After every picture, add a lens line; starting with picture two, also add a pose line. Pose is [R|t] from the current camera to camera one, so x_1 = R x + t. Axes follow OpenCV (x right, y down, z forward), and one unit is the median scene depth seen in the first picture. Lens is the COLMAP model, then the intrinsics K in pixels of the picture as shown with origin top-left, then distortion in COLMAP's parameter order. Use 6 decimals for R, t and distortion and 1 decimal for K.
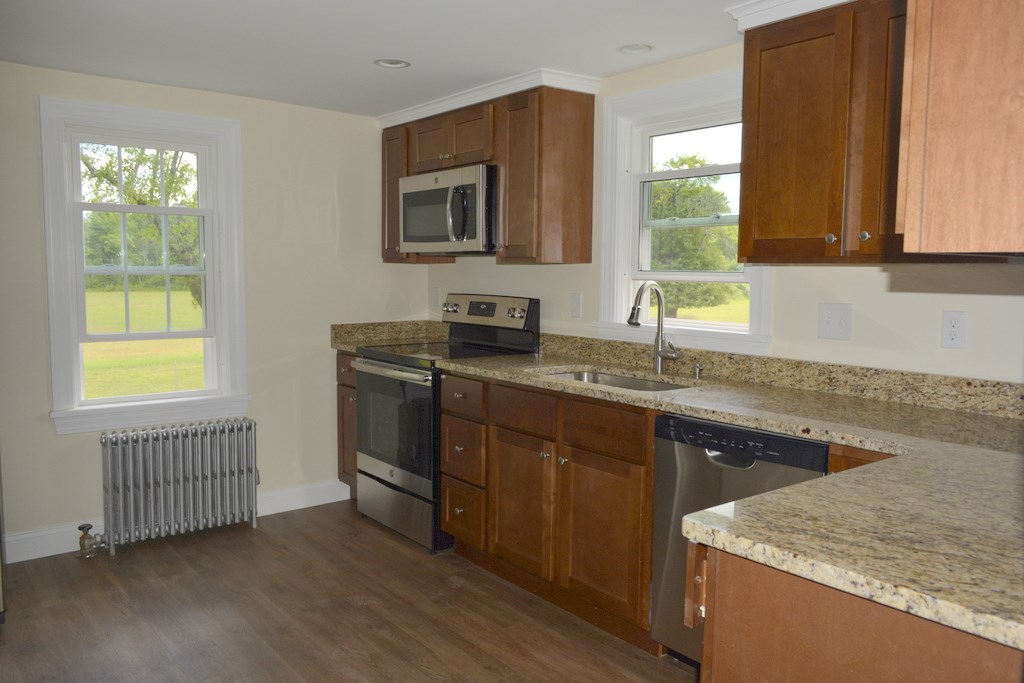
lens RADIAL K [[801.6, 0, 510.6], [0, 801.6, 342.0], [0, 0, 1]] dist [0.010983, -0.001191]
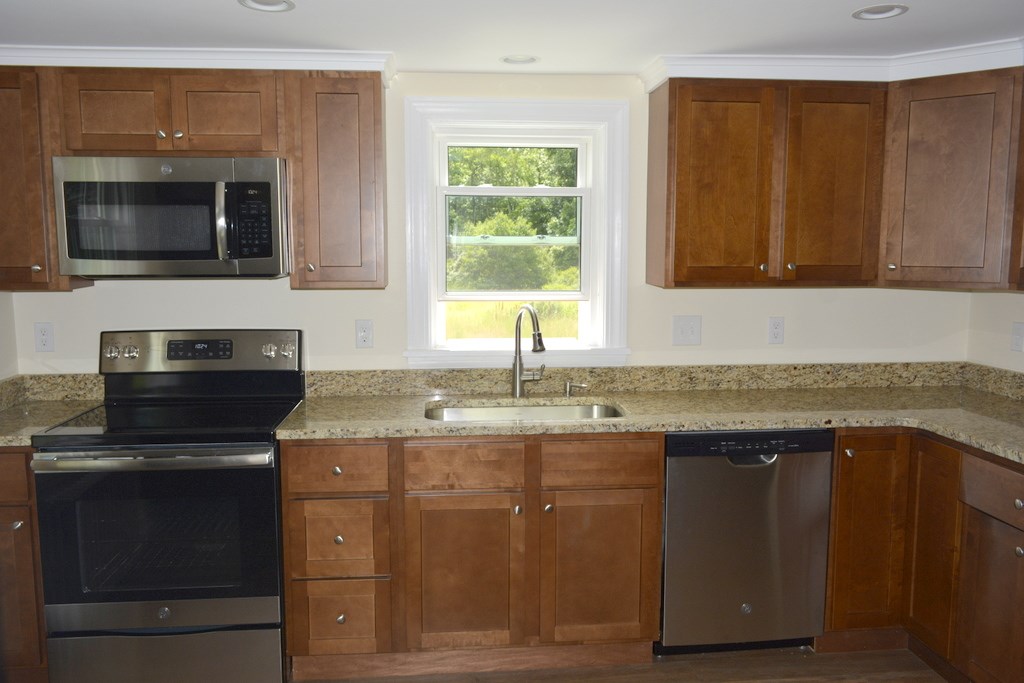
lens RADIAL K [[801.6, 0, 508.6], [0, 801.6, 342.2], [0, 0, 1]] dist [0.010983, -0.001191]
pose [[0.536314, -0.104892, 0.837475, -0.767198], [0.082739, 0.994002, 0.071511, -0.119092], [-0.839953, 0.030940, 0.541776, 0.580950]]
